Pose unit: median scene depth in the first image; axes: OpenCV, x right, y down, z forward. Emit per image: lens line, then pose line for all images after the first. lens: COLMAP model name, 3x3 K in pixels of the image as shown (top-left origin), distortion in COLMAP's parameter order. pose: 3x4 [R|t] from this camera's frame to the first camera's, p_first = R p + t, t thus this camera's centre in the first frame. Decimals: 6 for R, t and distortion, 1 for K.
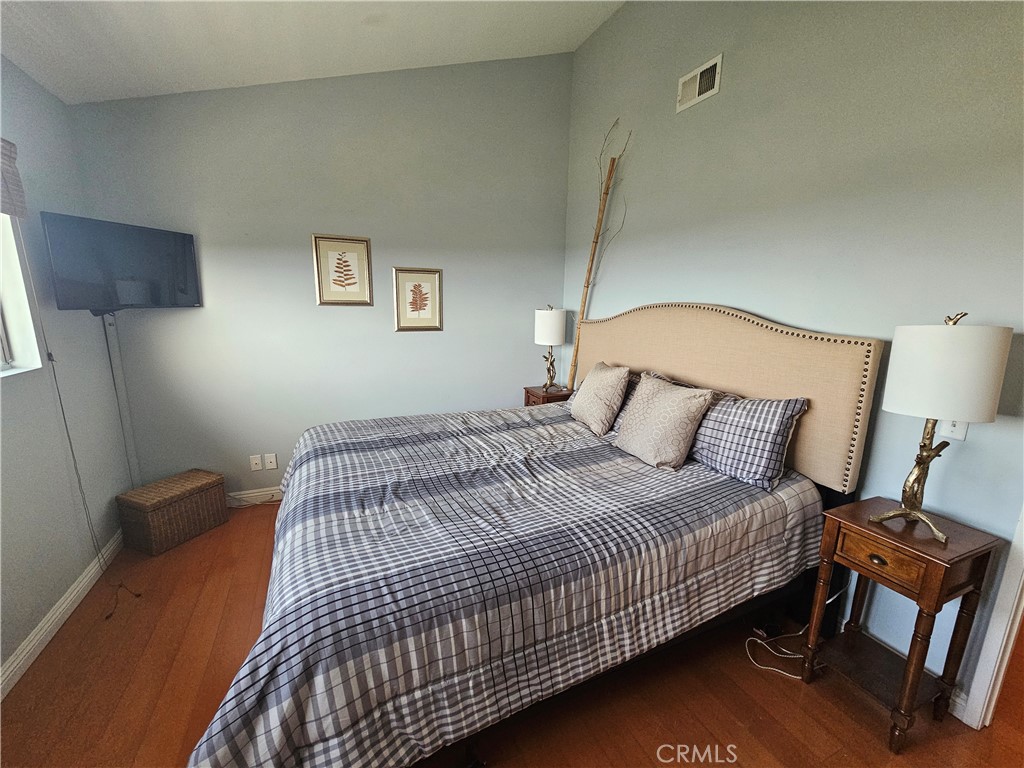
lens RADIAL K [[418.9, 0, 512.2], [0, 418.9, 390.0], [0, 0, 1]] dist [-0.000076, 0.000730]
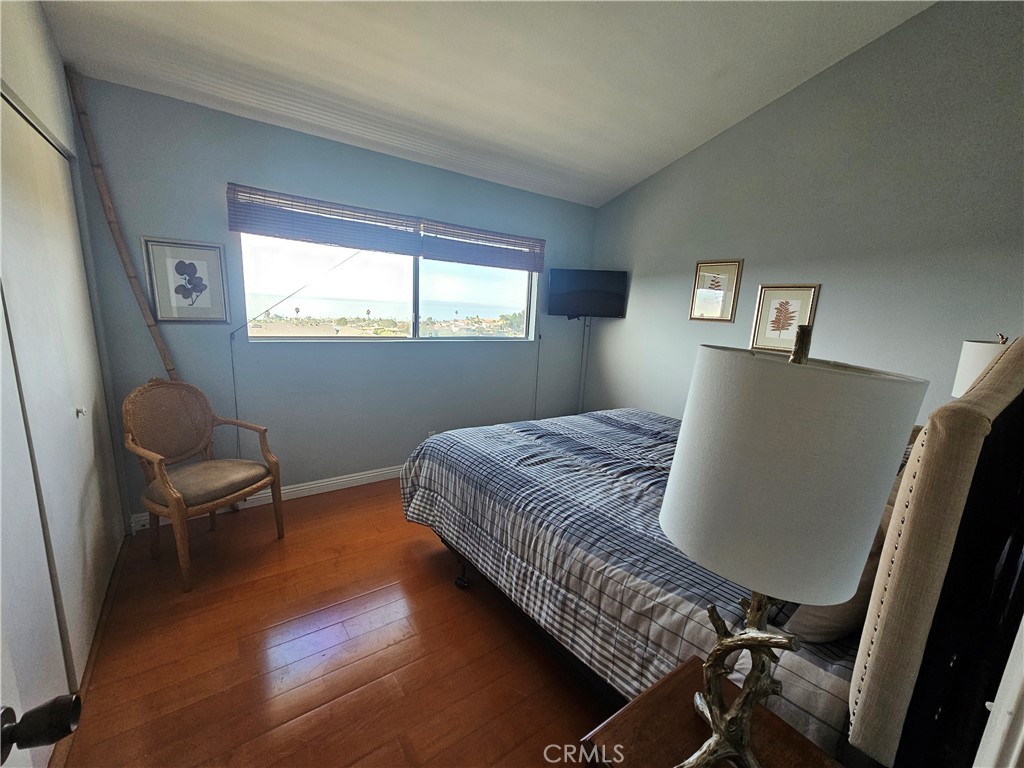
lens RADIAL K [[418.9, 0, 512.2], [0, 418.9, 390.0], [0, 0, 1]] dist [-0.000076, 0.000730]
pose [[0.202320, 0.185913, -0.961511, 0.797295], [-0.246440, 0.959886, 0.133743, -0.058725], [0.947805, 0.209896, 0.240020, 0.352193]]
